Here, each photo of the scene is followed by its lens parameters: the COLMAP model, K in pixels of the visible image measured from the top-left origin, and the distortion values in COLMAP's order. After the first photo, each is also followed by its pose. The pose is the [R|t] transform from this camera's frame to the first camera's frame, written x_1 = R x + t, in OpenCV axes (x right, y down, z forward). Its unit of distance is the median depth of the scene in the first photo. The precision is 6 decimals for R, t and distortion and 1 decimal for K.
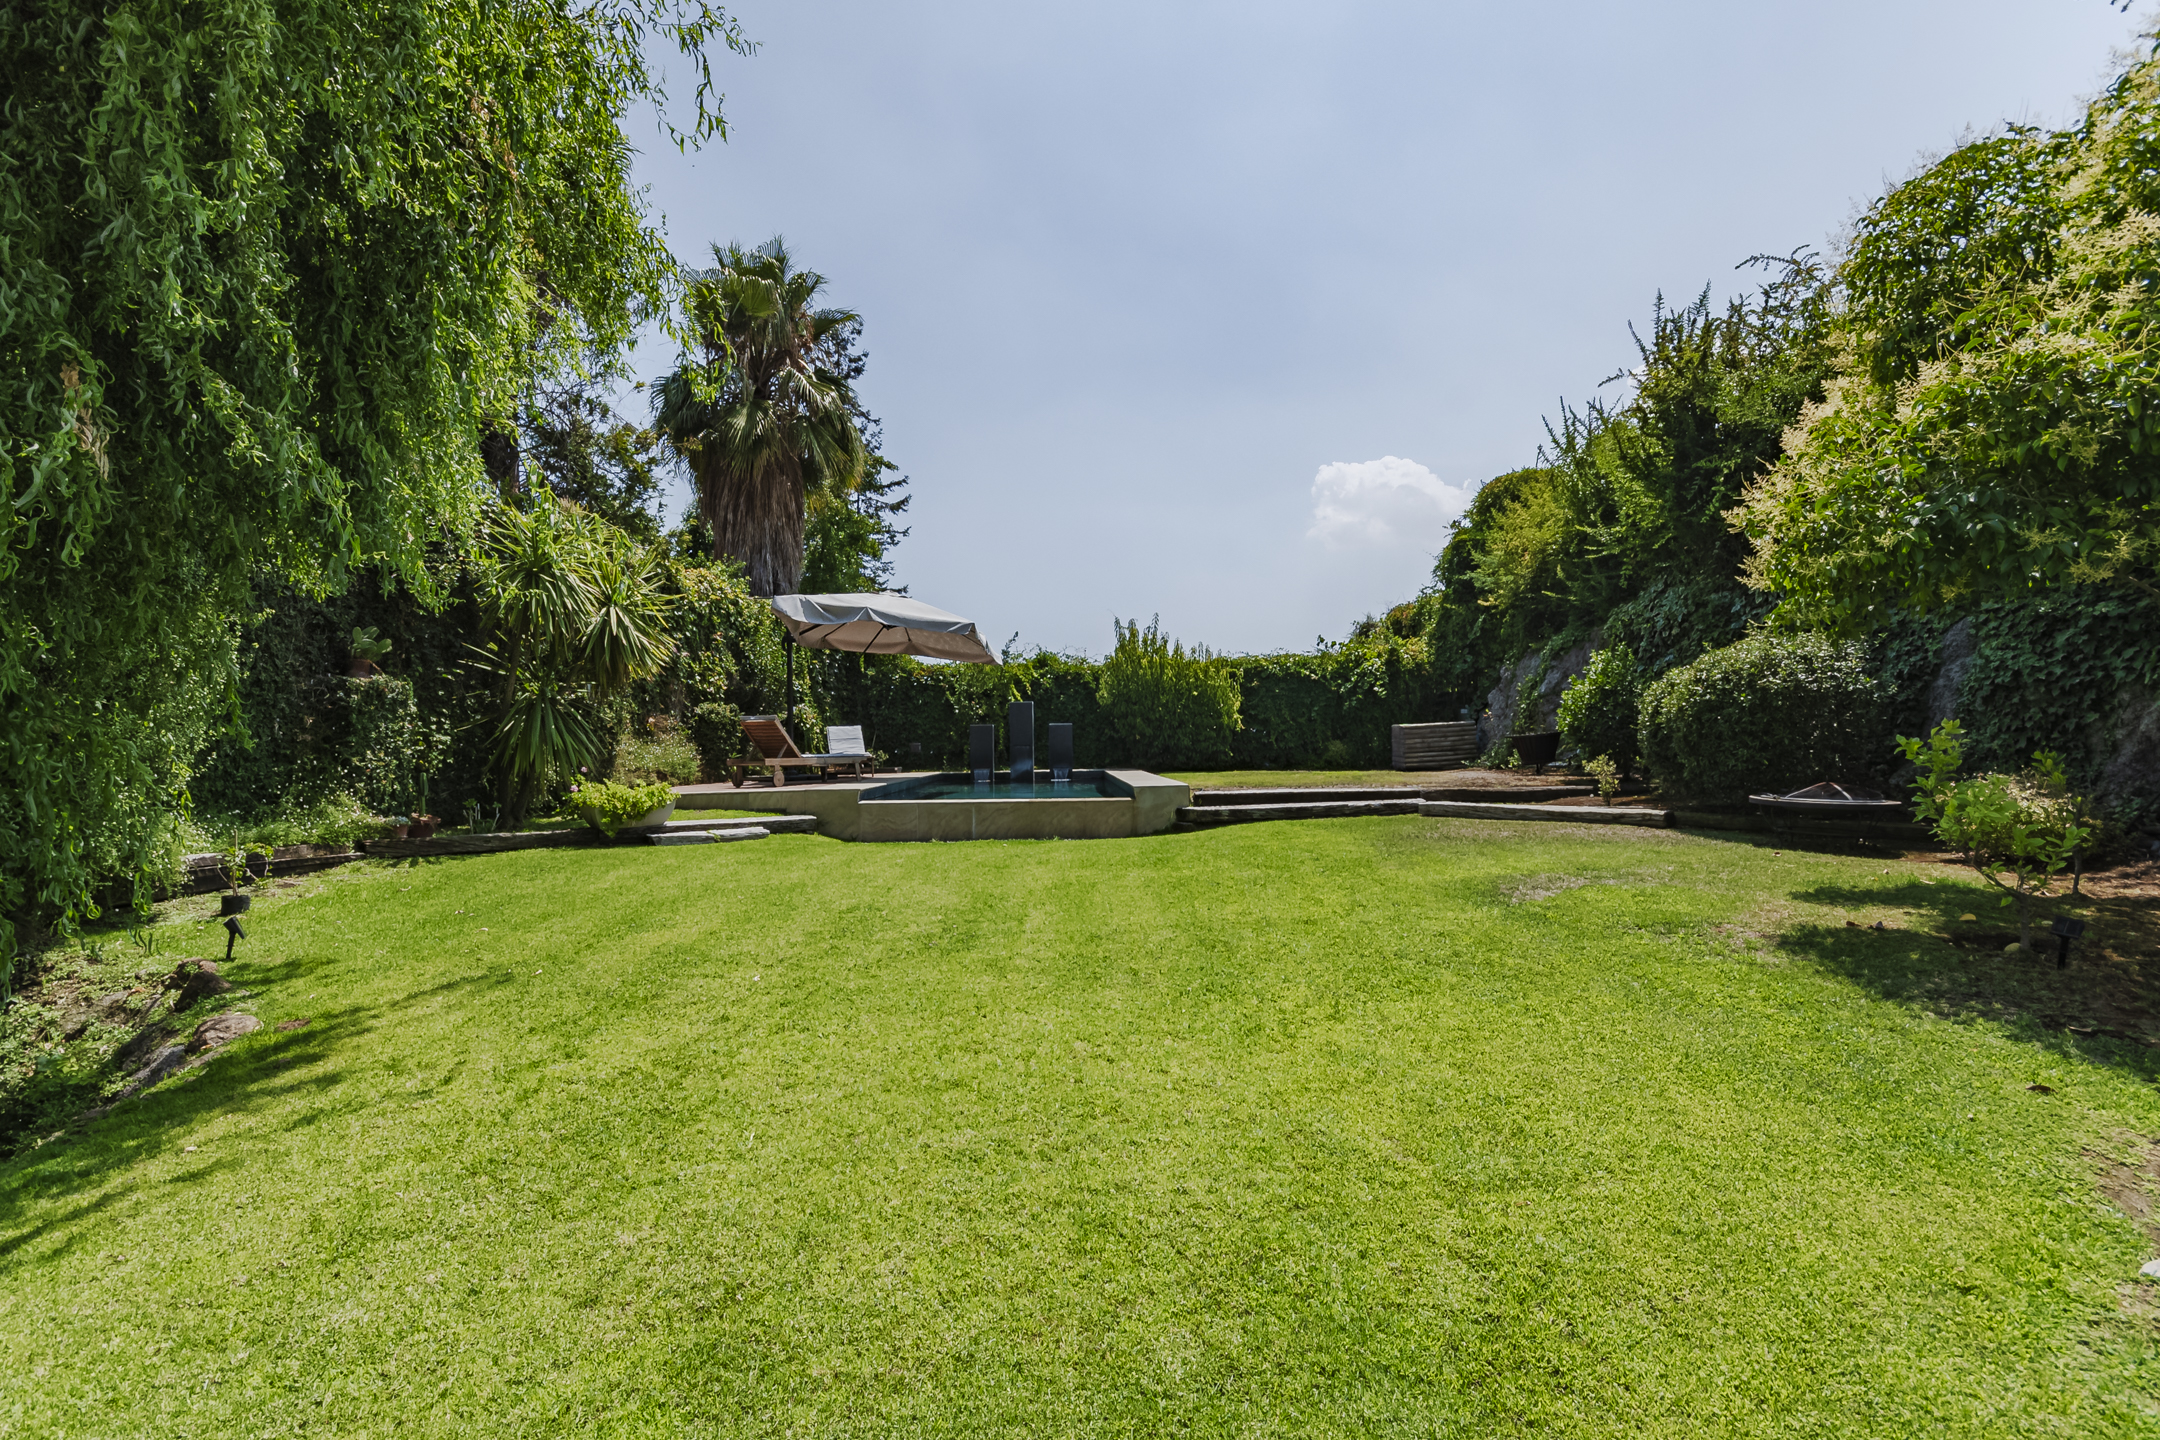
lens RADIAL K [[972.6, 0, 1063.0], [0, 972.6, 751.5], [0, 0, 1]] dist [0.013363, -0.001980]
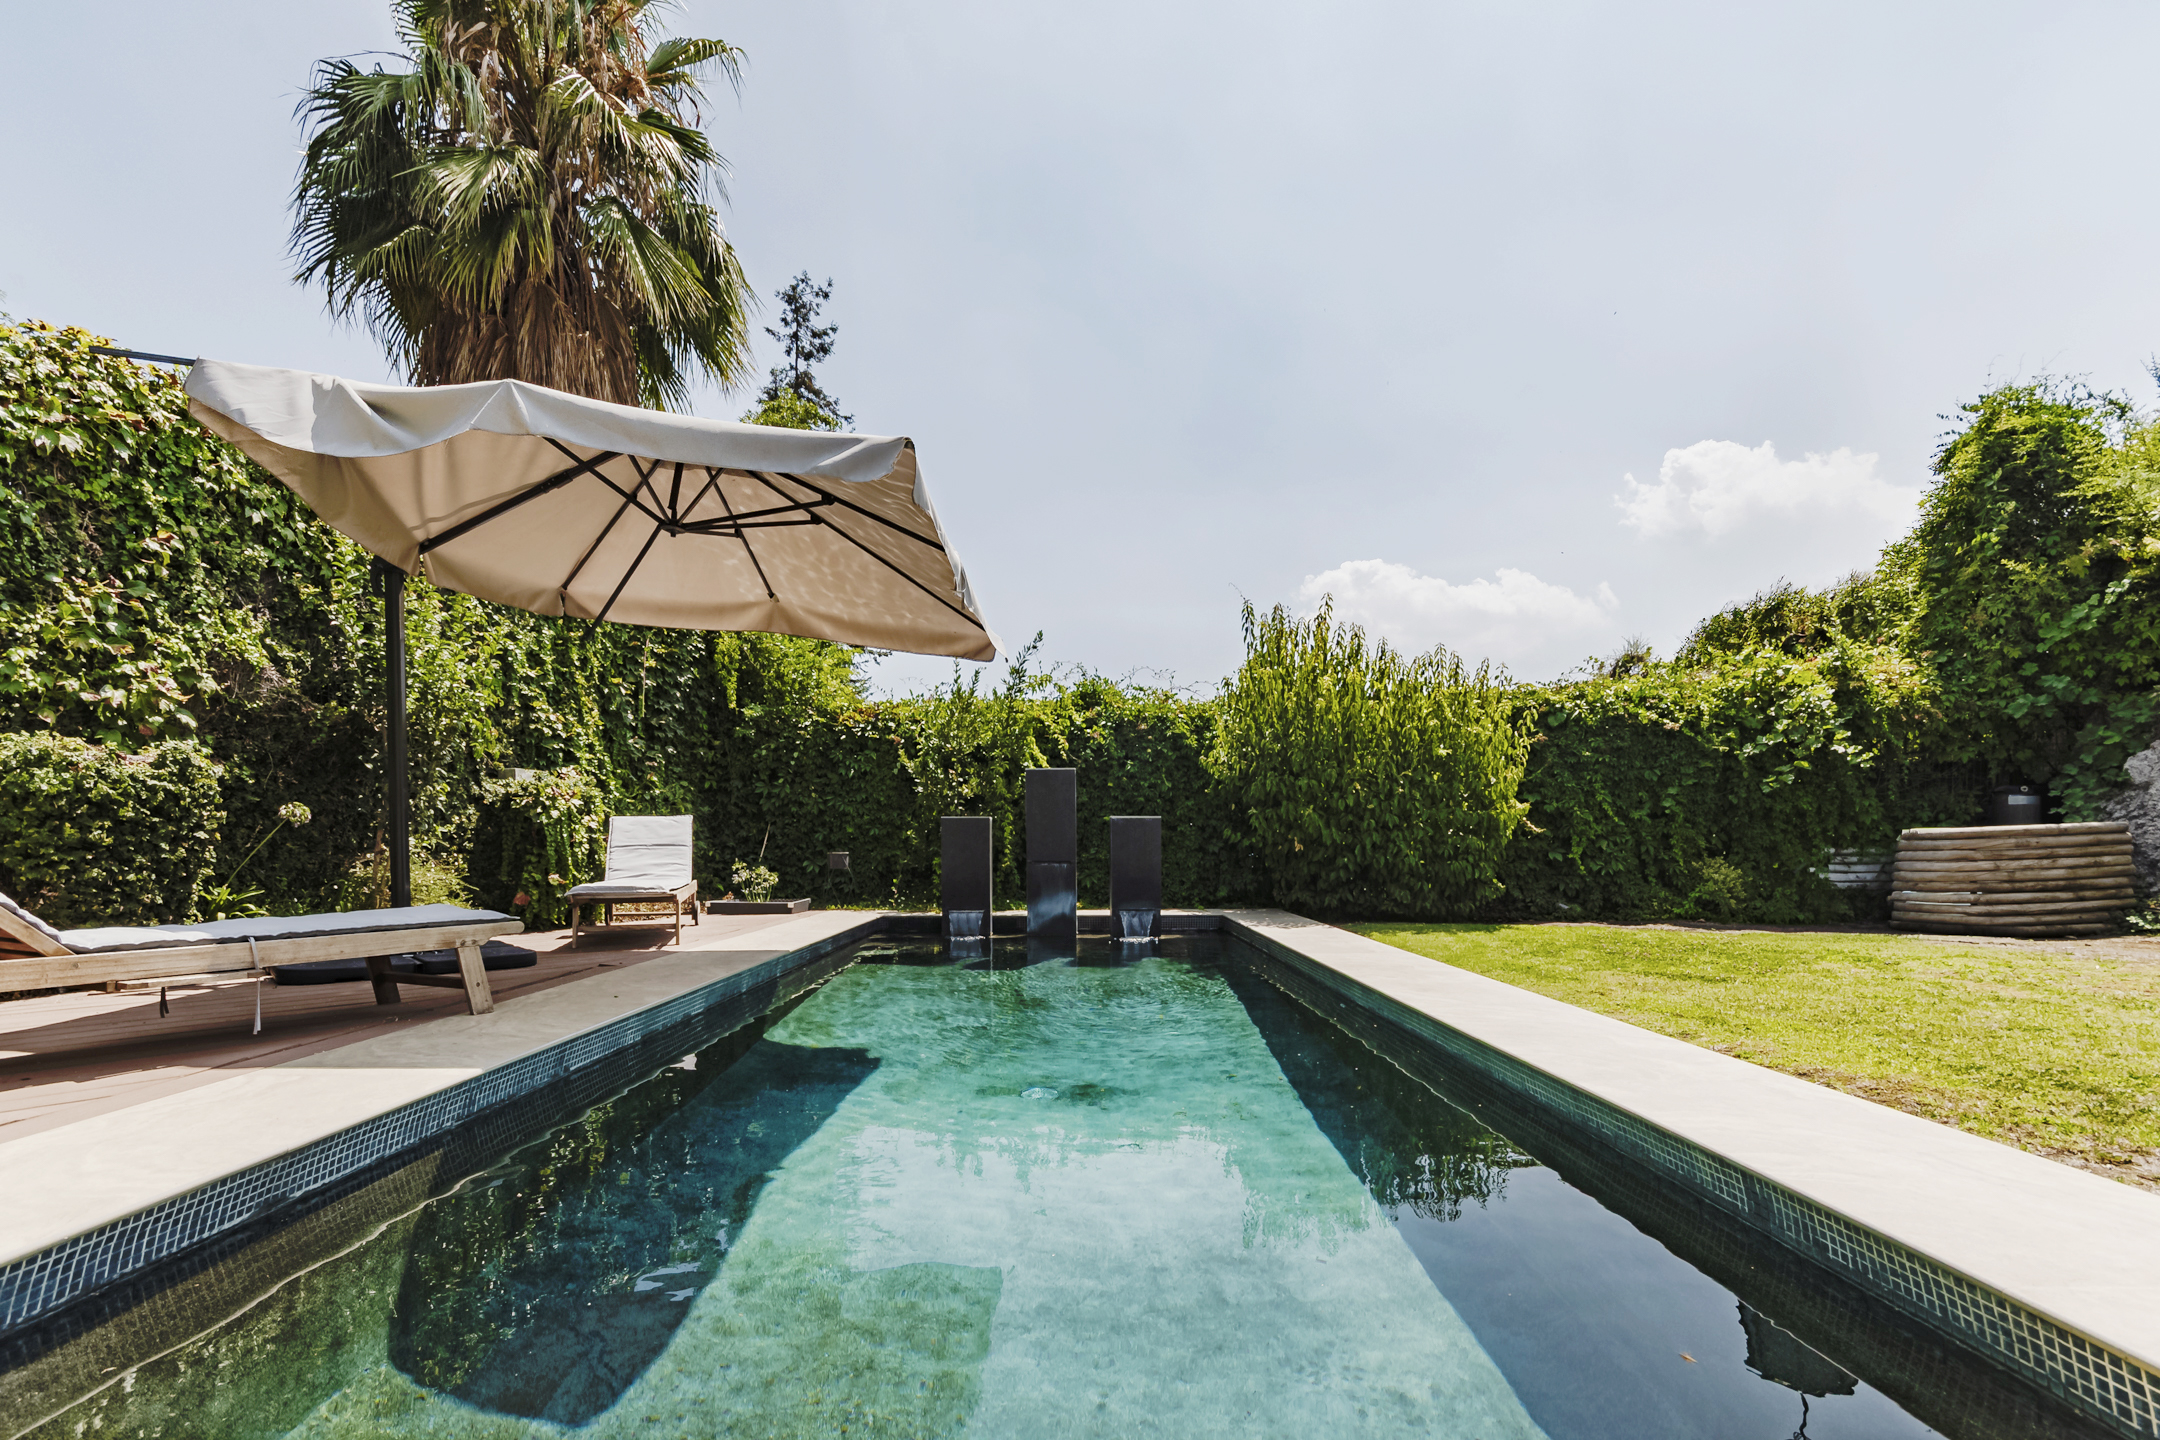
lens RADIAL K [[972.6, 0, 1058.6], [0, 972.6, 876.4], [0, 0, 1]] dist [0.013363, -0.001980]
pose [[0.999891, 0.013598, 0.005689, -0.042769], [-0.013725, 0.999643, 0.022904, -0.009881], [-0.005375, -0.022979, 0.999721, 0.534316]]
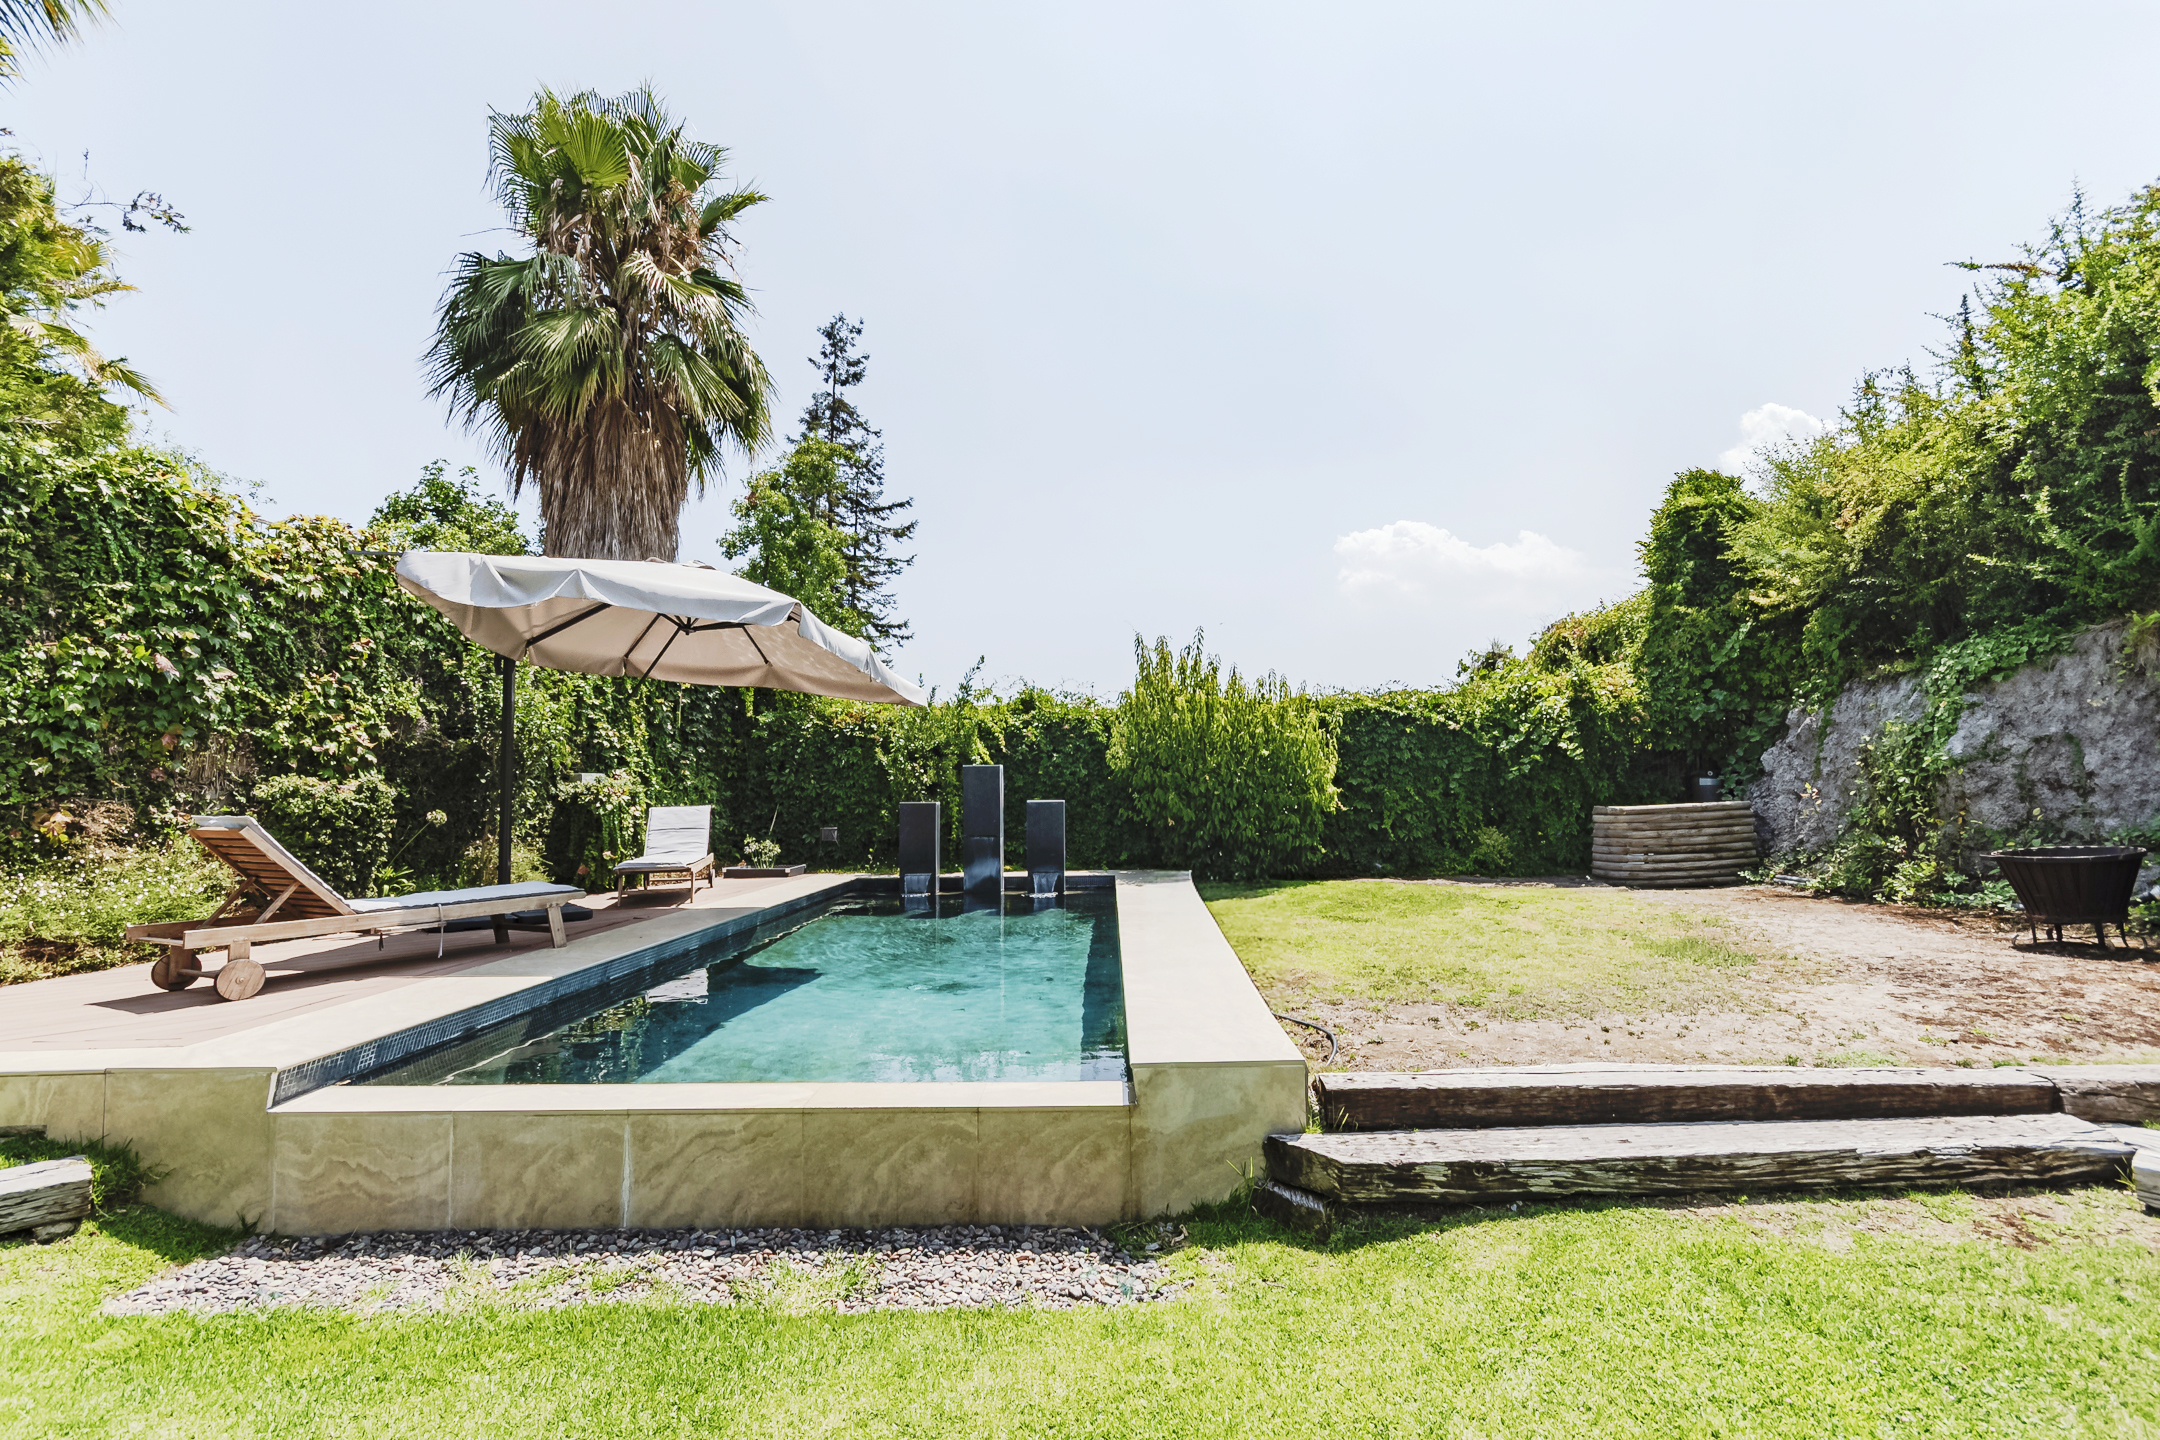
lens RADIAL K [[972.6, 0, 1096.2], [0, 972.6, 738.7], [0, 0, 1]] dist [0.013363, -0.001980]
pose [[0.999927, 0.001010, -0.012040, 0.037052], [-0.001801, 0.997828, -0.065841, -0.027260], [0.011947, 0.065858, 0.997757, 0.381300]]
